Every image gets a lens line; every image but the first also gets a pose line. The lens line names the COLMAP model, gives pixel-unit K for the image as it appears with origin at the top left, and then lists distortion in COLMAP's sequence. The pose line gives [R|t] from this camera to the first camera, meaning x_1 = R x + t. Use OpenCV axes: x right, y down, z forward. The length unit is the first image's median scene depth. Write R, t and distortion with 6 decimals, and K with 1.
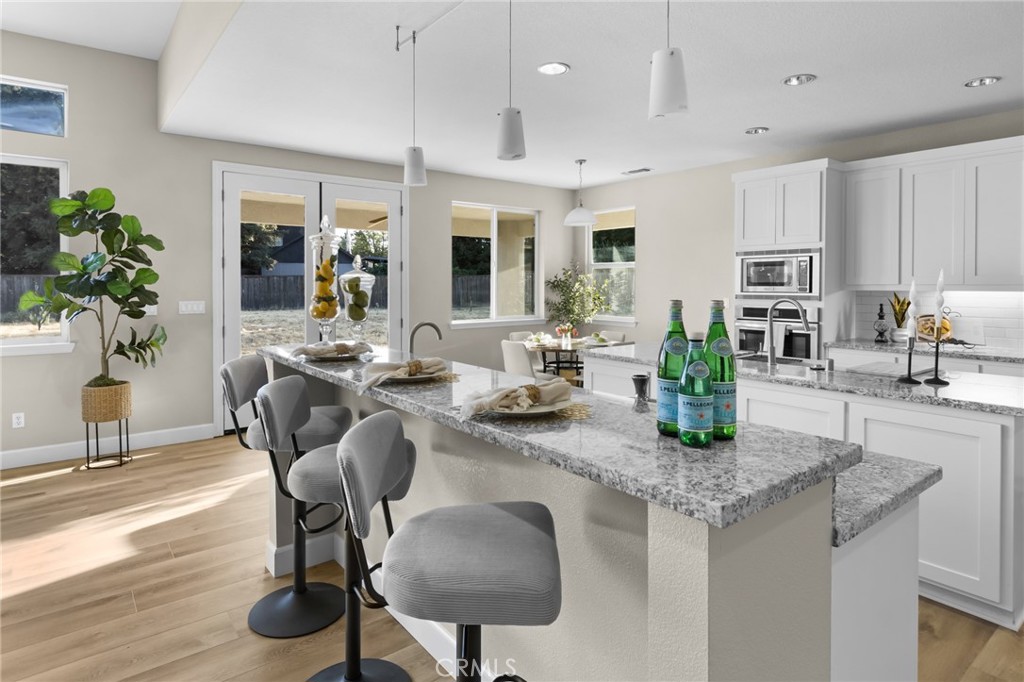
lens RADIAL K [[564.3, 0, 511.8], [0, 564.3, 315.4], [0, 0, 1]] dist [0.000292, 0.000024]
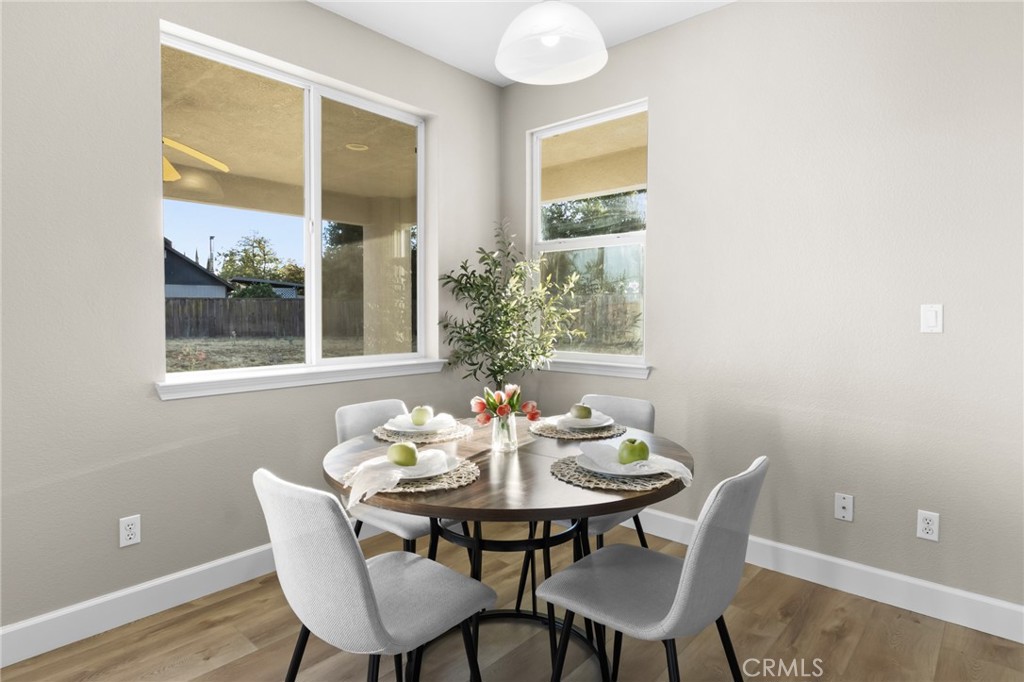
lens RADIAL K [[564.3, 0, 511.8], [0, 564.3, 315.4], [0, 0, 1]] dist [0.000292, 0.000024]
pose [[0.984568, 0.001494, 0.174994, 0.037494], [0.007412, 0.998710, -0.050229, -0.006657], [-0.174844, 0.050751, 0.983287, 0.562225]]
